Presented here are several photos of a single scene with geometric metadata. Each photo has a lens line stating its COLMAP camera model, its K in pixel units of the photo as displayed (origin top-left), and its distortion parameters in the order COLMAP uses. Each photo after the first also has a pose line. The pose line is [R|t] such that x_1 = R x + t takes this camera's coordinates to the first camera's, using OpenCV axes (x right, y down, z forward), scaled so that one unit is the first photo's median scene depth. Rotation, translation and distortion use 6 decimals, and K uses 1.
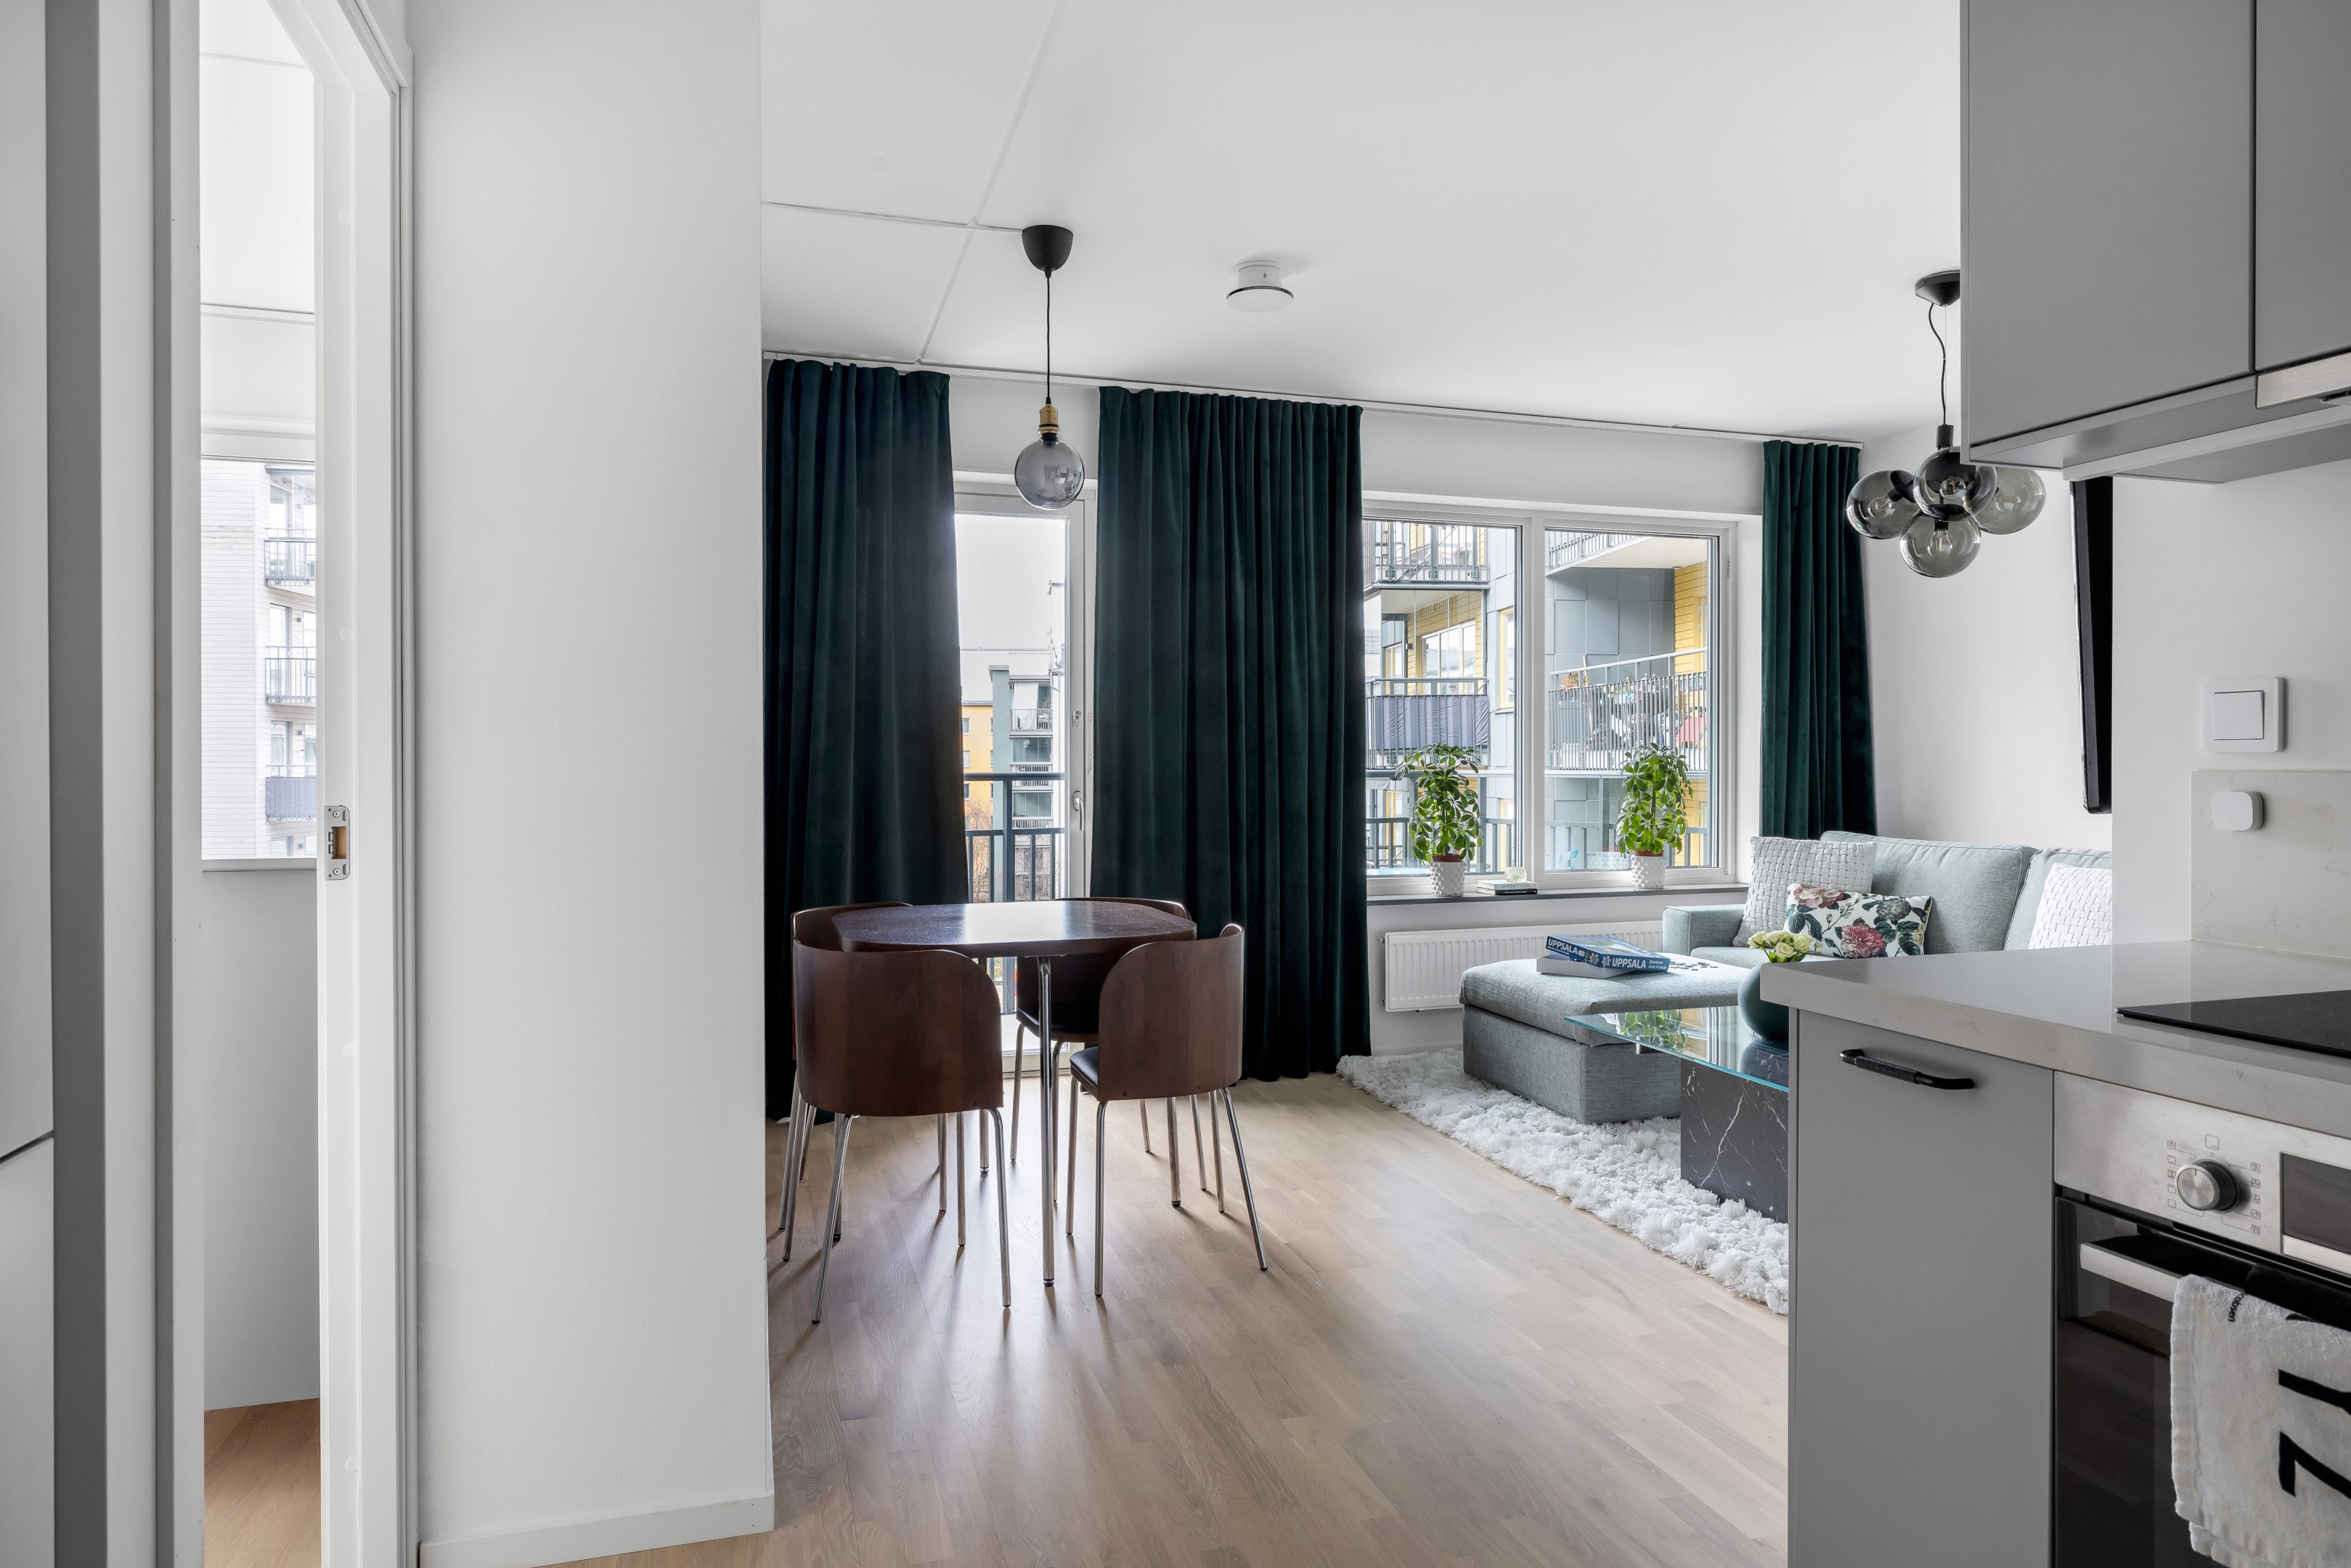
lens RADIAL K [[1375.2, 0, 1171.9], [0, 1375.2, 766.3], [0, 0, 1]] dist [-0.000433, 0.001441]
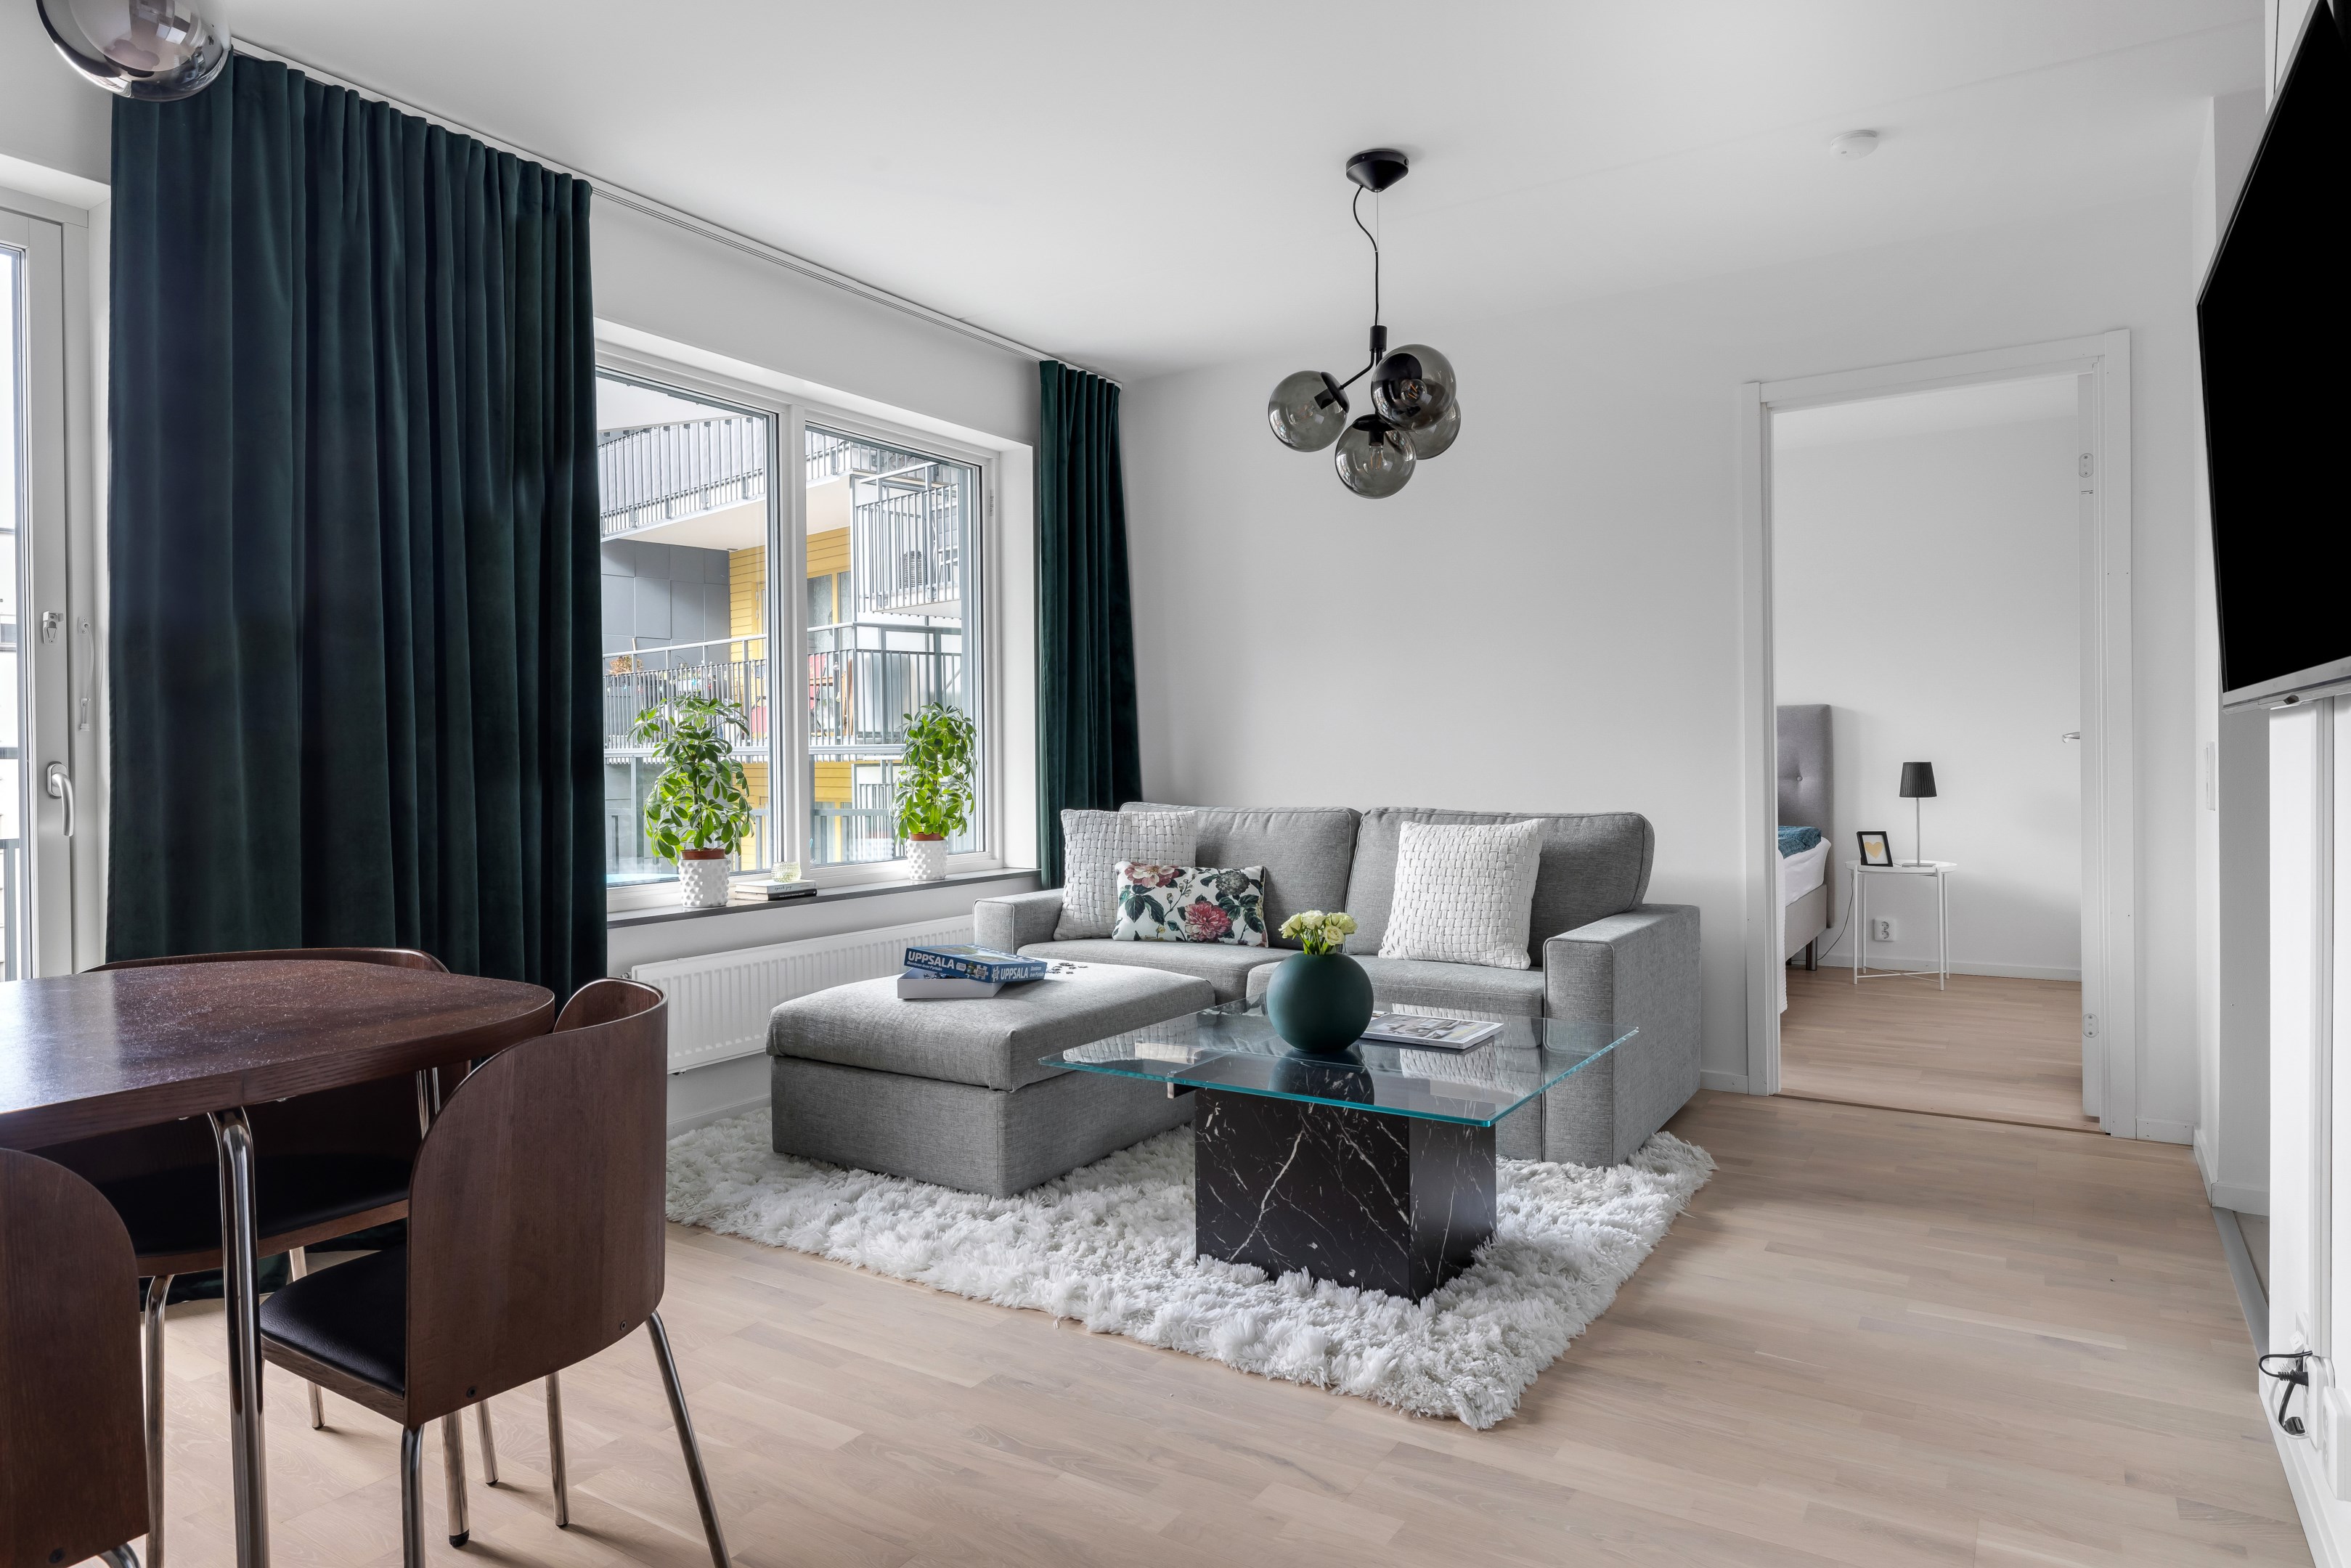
lens RADIAL K [[1386.9, 0, 1175.3], [0, 1386.9, 769.9], [0, 0, 1]] dist [-0.006435, 0.000874]
pose [[0.758811, -0.010264, 0.651230, -0.097277], [0.010487, 0.999939, 0.003540, 0.026260], [-0.651227, 0.004143, 0.758872, 0.334472]]
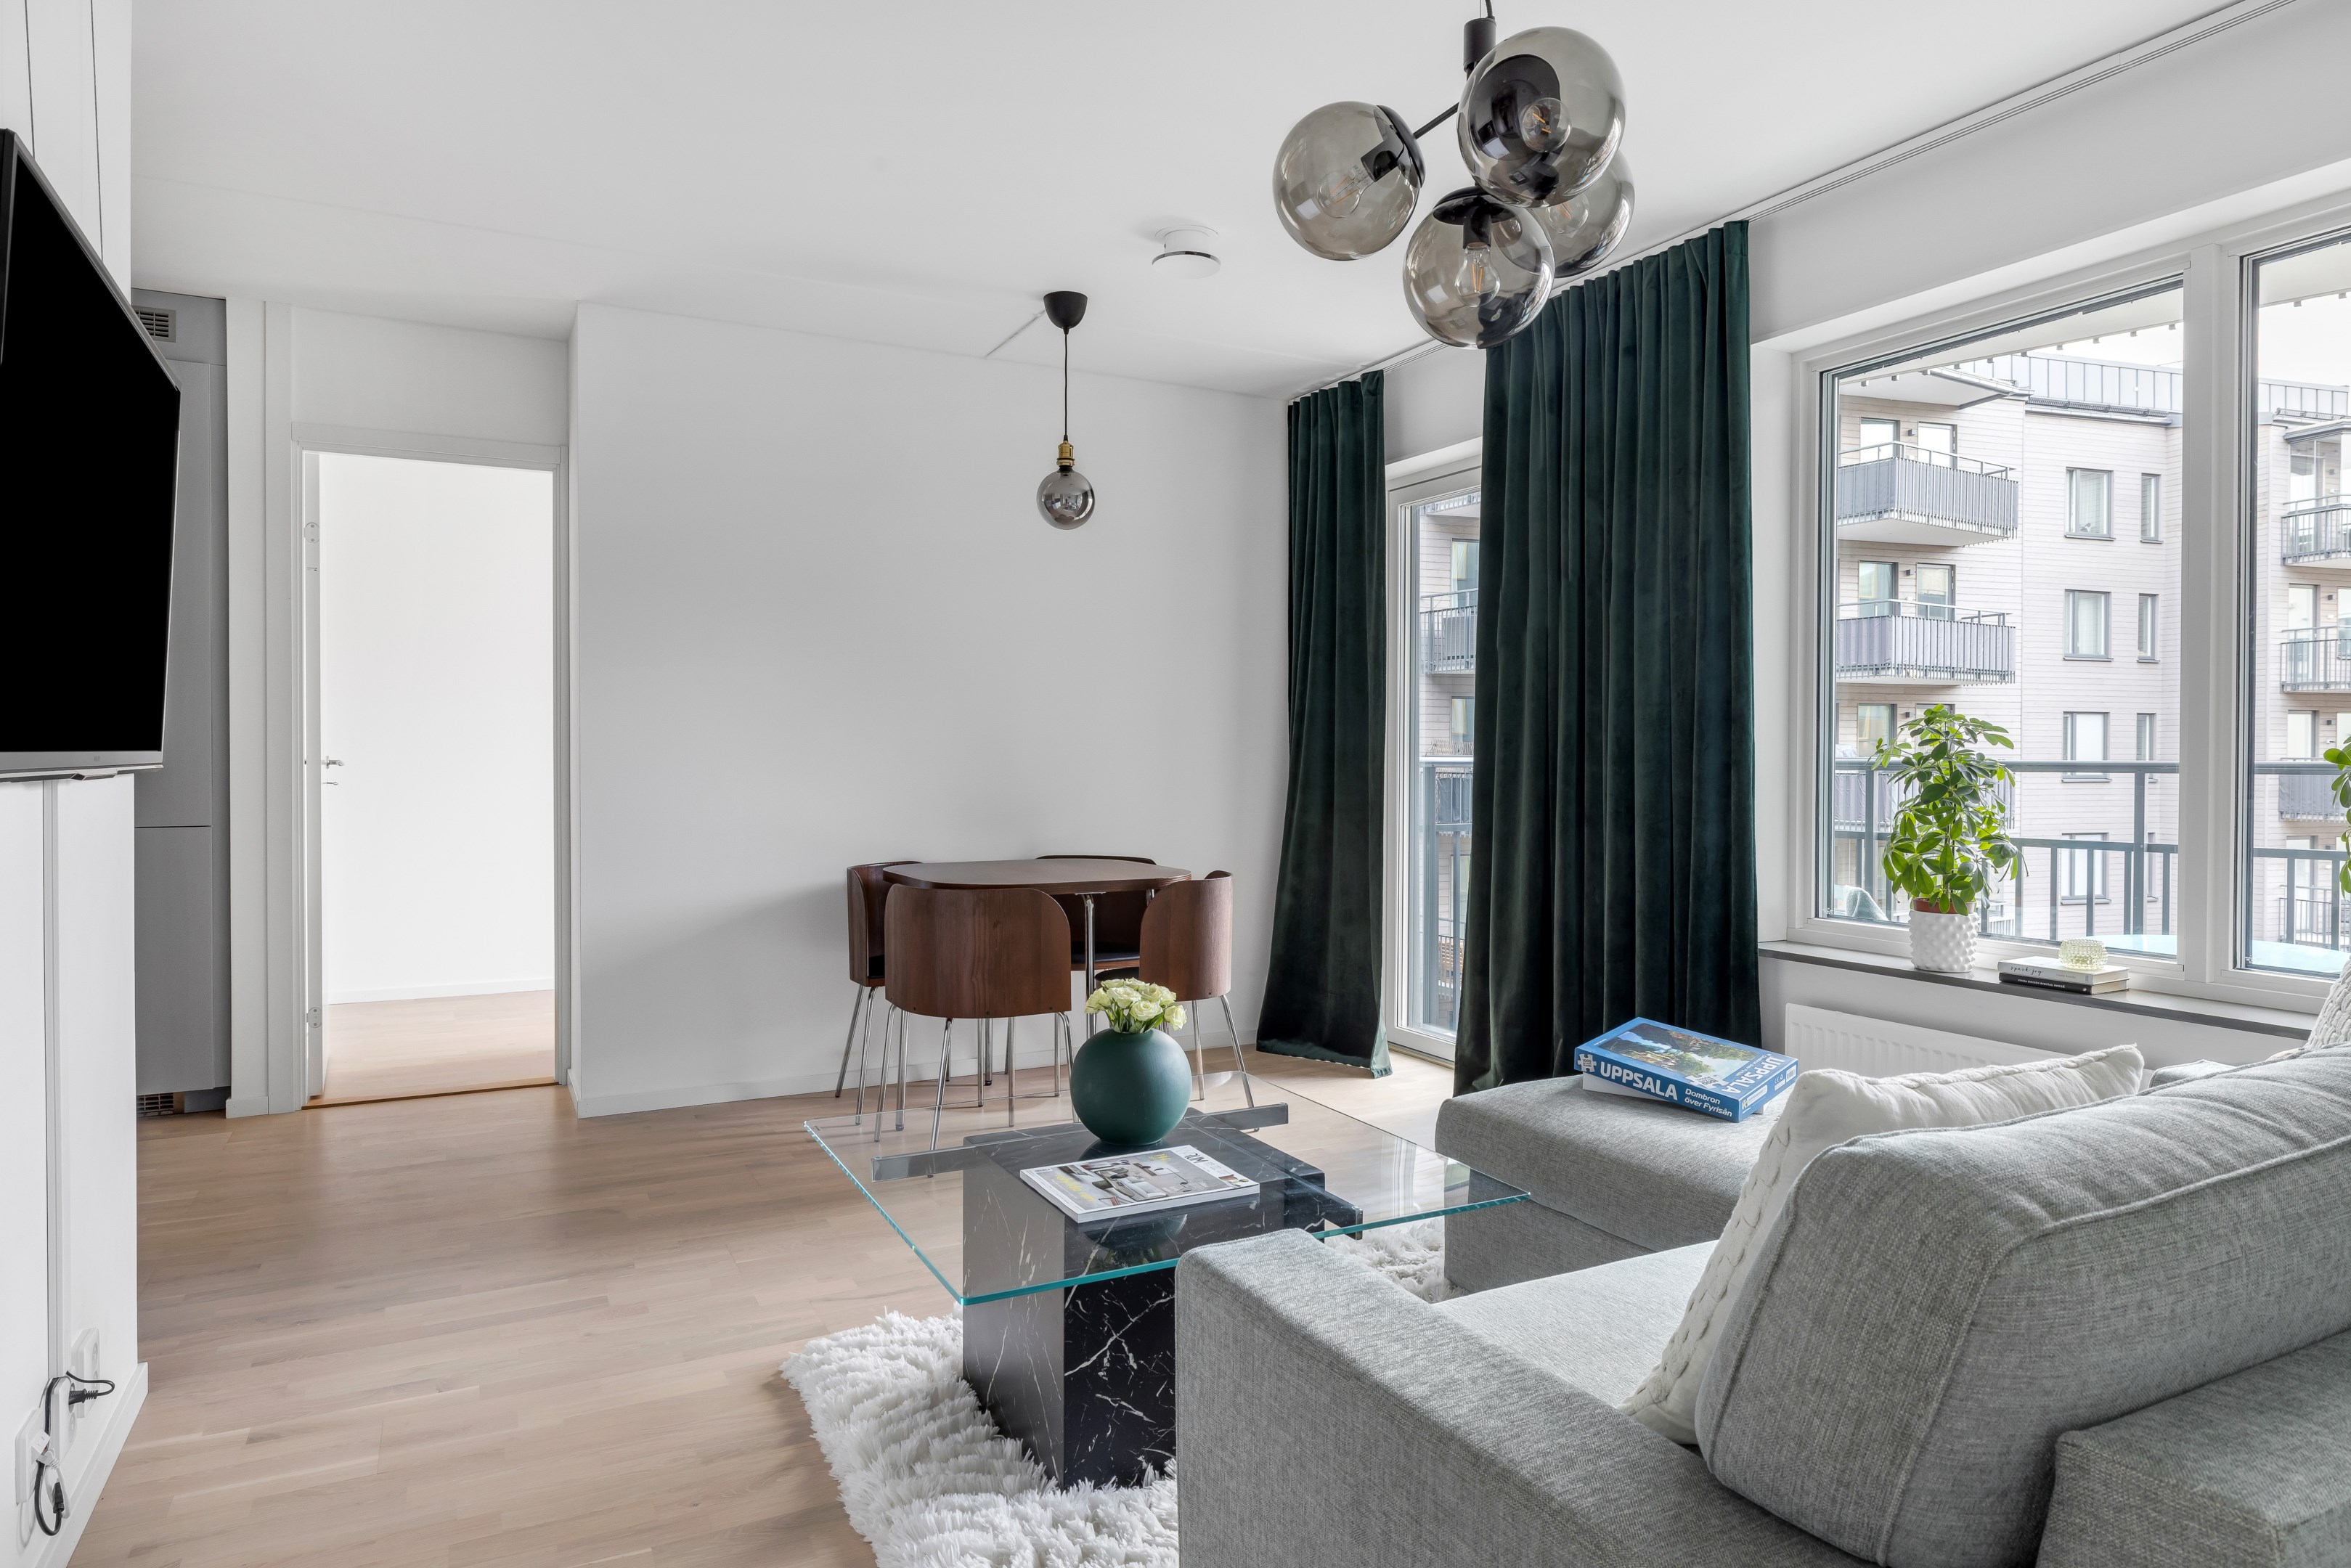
lens RADIAL K [[1375.2, 0, 1171.9], [0, 1375.2, 766.3], [0, 0, 1]] dist [-0.000433, 0.001441]
pose [[0.186840, 0.010357, -0.982336, 0.829915], [-0.006403, 0.999936, 0.009325, 0.004439], [0.982370, 0.004548, 0.186894, 0.659208]]
